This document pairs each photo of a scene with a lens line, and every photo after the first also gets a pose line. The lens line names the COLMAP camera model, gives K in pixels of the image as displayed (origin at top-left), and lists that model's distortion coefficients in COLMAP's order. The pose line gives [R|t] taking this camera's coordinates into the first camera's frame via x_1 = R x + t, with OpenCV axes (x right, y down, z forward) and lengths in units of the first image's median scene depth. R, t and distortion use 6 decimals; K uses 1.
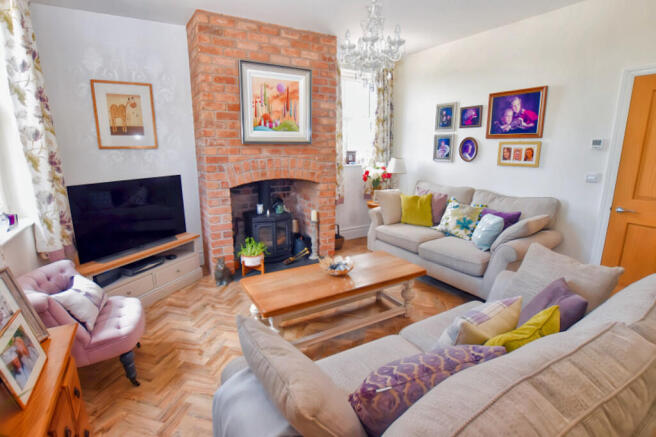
lens RADIAL K [[312.2, 0, 329.9], [0, 312.2, 217.0], [0, 0, 1]] dist [-0.022355, -0.000142]
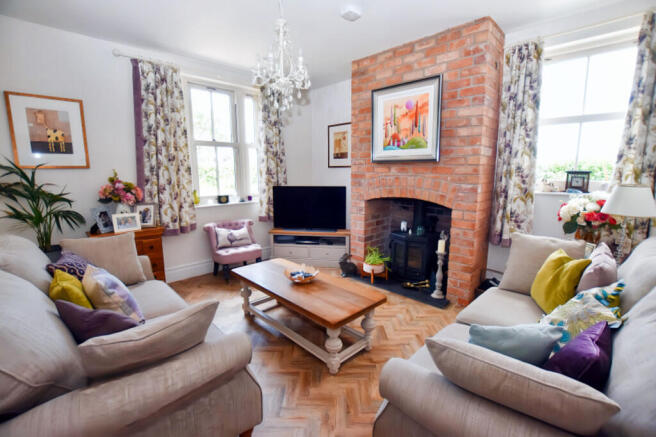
lens RADIAL K [[293.3, 0, 330.9], [0, 293.3, 220.9], [0, 0, 1]] dist [-0.023534, 0.000286]
pose [[0.252449, 0.165664, -0.953323, 0.710627], [-0.206711, 0.971723, 0.114122, -0.116698], [0.945272, 0.168253, 0.279556, 0.575338]]
